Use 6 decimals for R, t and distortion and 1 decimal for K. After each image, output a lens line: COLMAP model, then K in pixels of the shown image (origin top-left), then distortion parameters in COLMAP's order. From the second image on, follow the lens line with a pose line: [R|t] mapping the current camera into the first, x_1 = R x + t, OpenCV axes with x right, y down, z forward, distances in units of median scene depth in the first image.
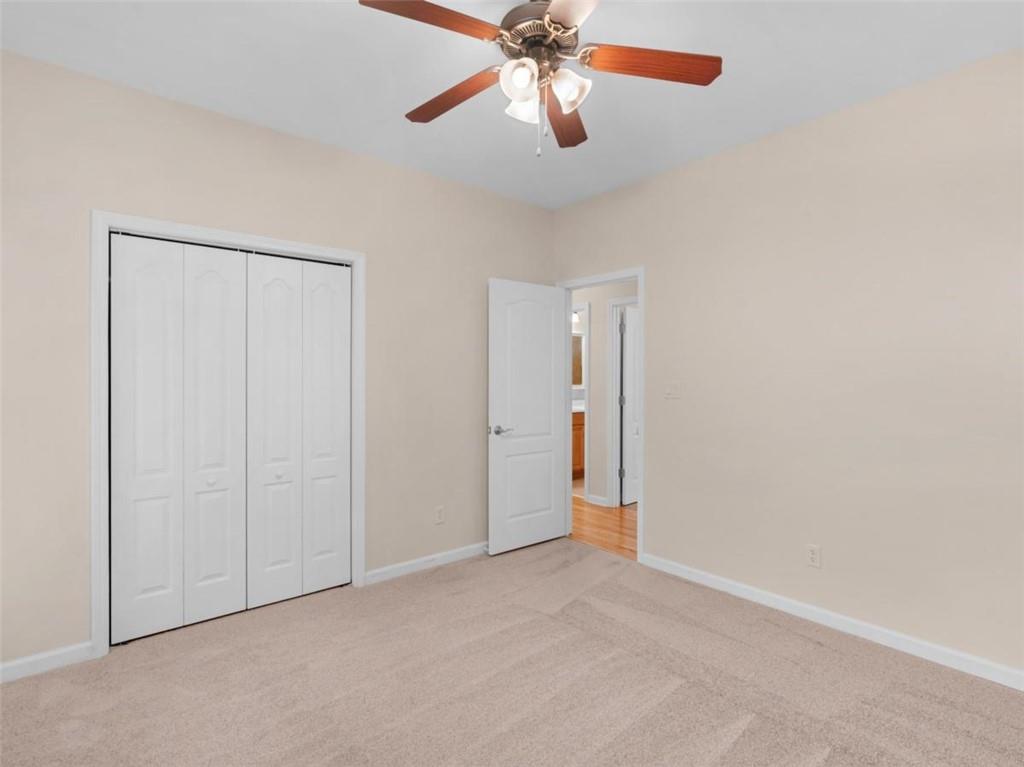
lens RADIAL K [[525.3, 0, 504.8], [0, 525.3, 382.9], [0, 0, 1]] dist [-0.001832, -0.001161]
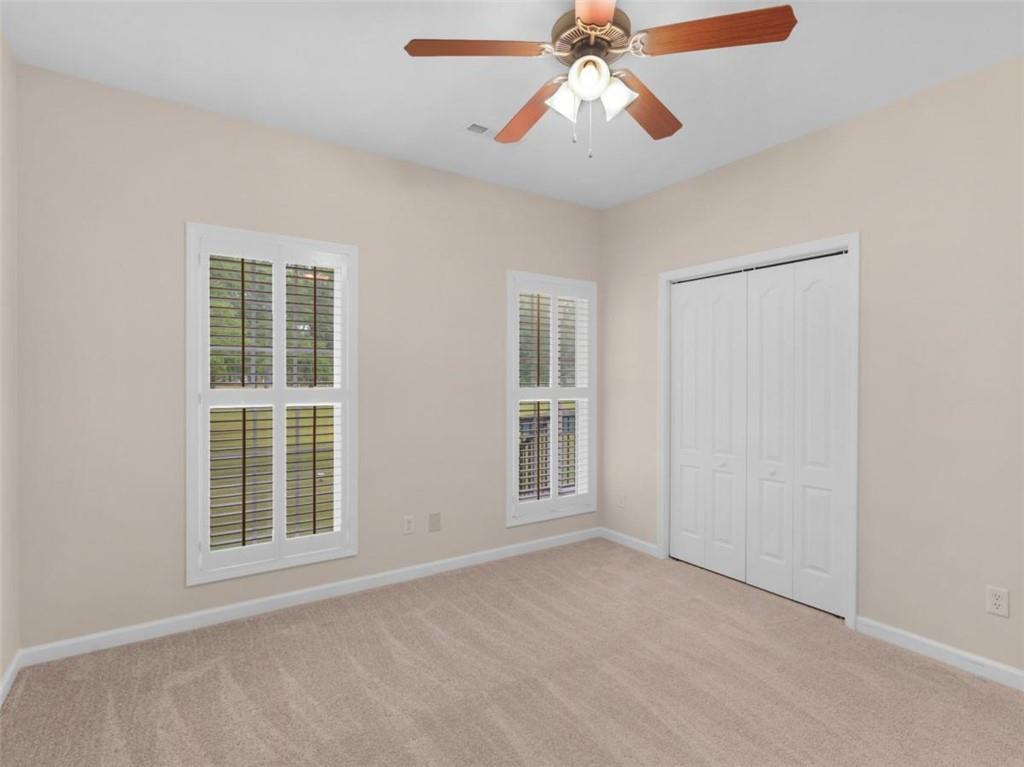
lens RADIAL K [[525.3, 0, 504.8], [0, 525.3, 382.9], [0, 0, 1]] dist [-0.001832, -0.001161]
pose [[-0.122085, 0.004683, -0.992509, 0.701027], [-0.018608, 0.999802, 0.007006, -0.001965], [0.992345, 0.019324, -0.121974, 0.608706]]
